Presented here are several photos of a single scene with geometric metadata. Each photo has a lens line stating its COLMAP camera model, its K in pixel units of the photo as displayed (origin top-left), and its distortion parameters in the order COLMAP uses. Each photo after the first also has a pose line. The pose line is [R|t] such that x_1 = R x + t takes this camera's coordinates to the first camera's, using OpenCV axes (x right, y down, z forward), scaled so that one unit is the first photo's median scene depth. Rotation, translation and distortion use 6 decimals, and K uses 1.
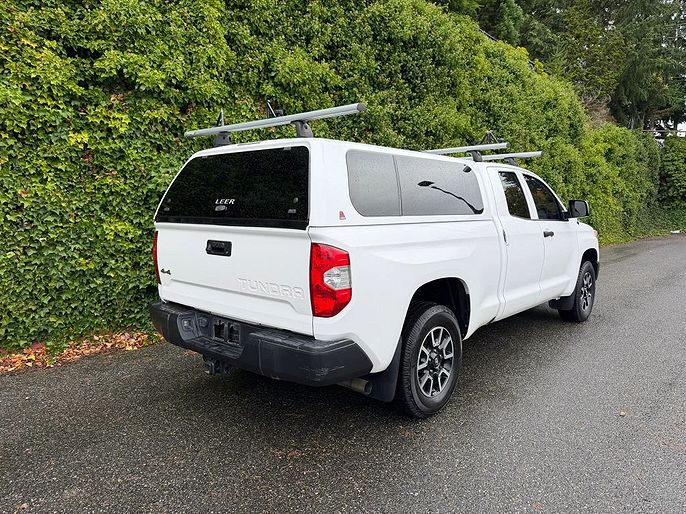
lens RADIAL K [[506.3, 0, 343.0], [0, 506.3, 257.0], [0, 0, 1]] dist [0.059580, -0.072455]
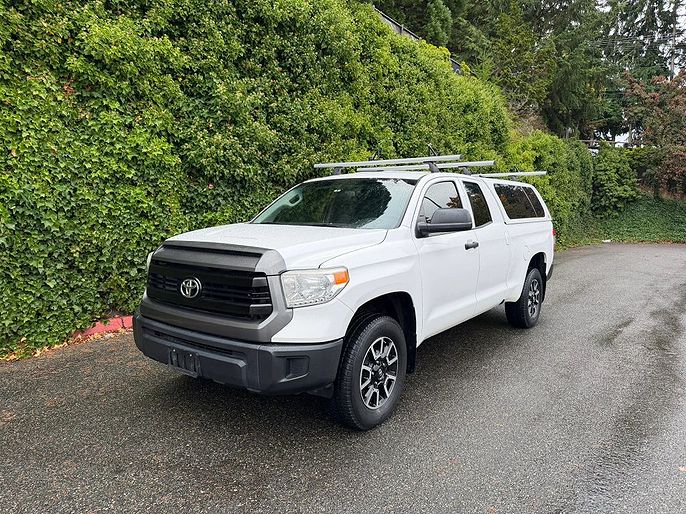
lens RADIAL K [[506.3, 0, 343.0], [0, 506.3, 257.0], [0, 0, 1]] dist [0.059580, -0.072455]
pose [[0.996692, 0.005456, 0.081092, 0.117016], [-0.004643, 0.999937, -0.010208, -0.011408], [-0.081143, 0.009798, 0.996654, 0.093281]]
